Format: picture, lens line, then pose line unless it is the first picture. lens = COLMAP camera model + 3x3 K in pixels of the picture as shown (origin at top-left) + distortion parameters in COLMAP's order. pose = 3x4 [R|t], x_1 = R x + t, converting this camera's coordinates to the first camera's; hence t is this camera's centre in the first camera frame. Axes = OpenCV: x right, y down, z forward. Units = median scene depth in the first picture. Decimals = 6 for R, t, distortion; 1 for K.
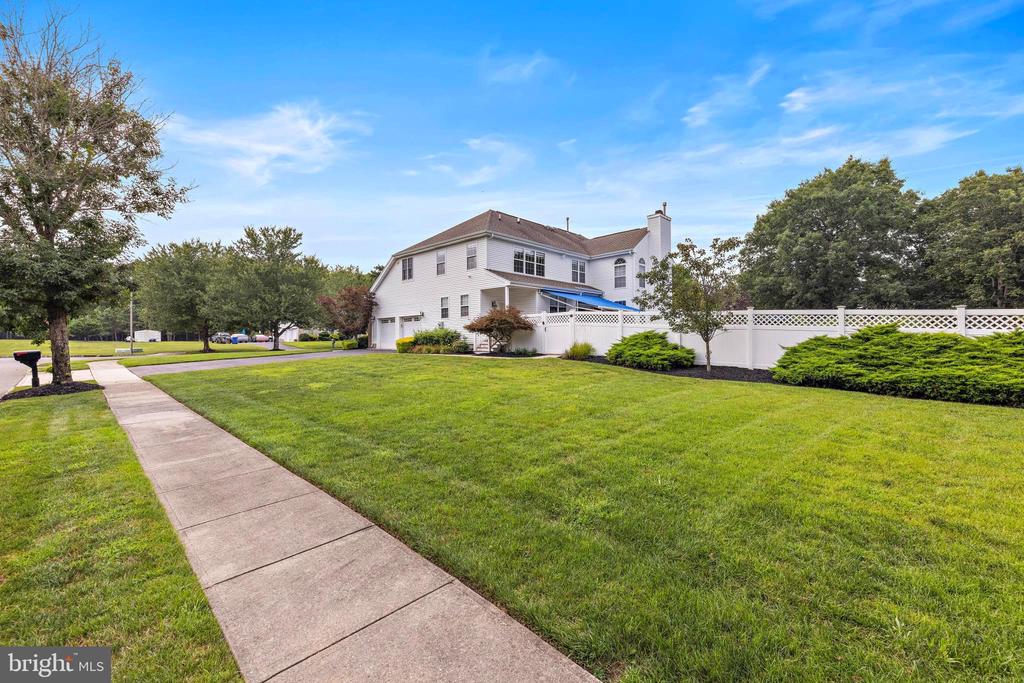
lens RADIAL K [[416.5, 0, 511.5], [0, 416.5, 323.2], [0, 0, 1]] dist [0.001039, -0.000188]
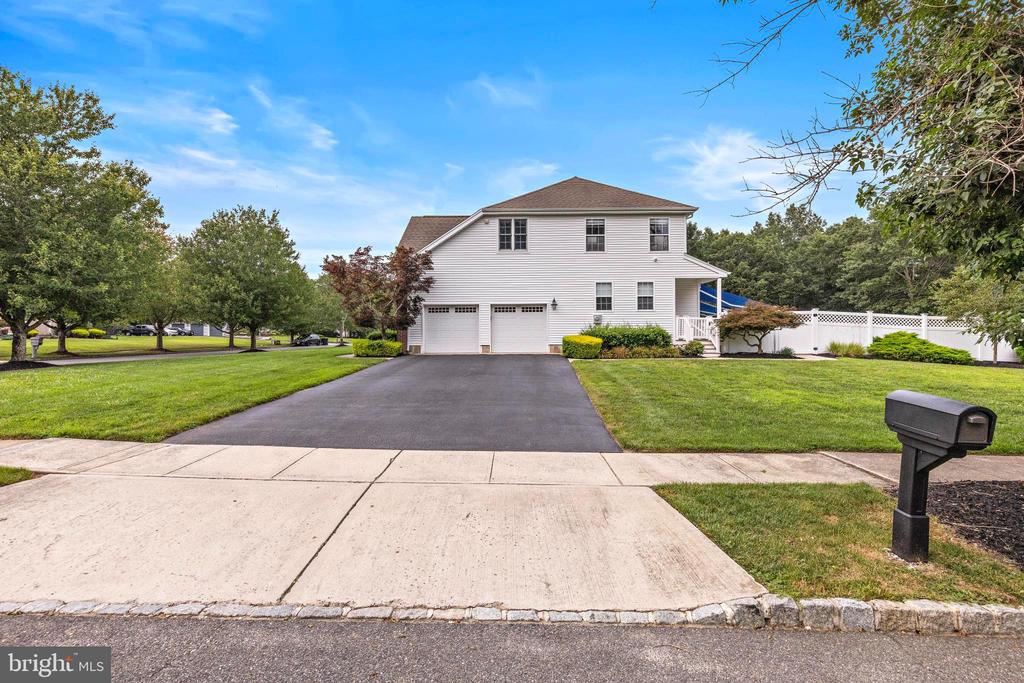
lens RADIAL K [[416.5, 0, 511.5], [0, 416.5, 323.2], [0, 0, 1]] dist [0.001039, -0.000188]
pose [[0.737107, -0.002149, 0.675773, -0.789954], [-0.023842, 0.999290, 0.029183, -0.007285], [-0.675356, -0.037623, 0.736532, 0.550568]]
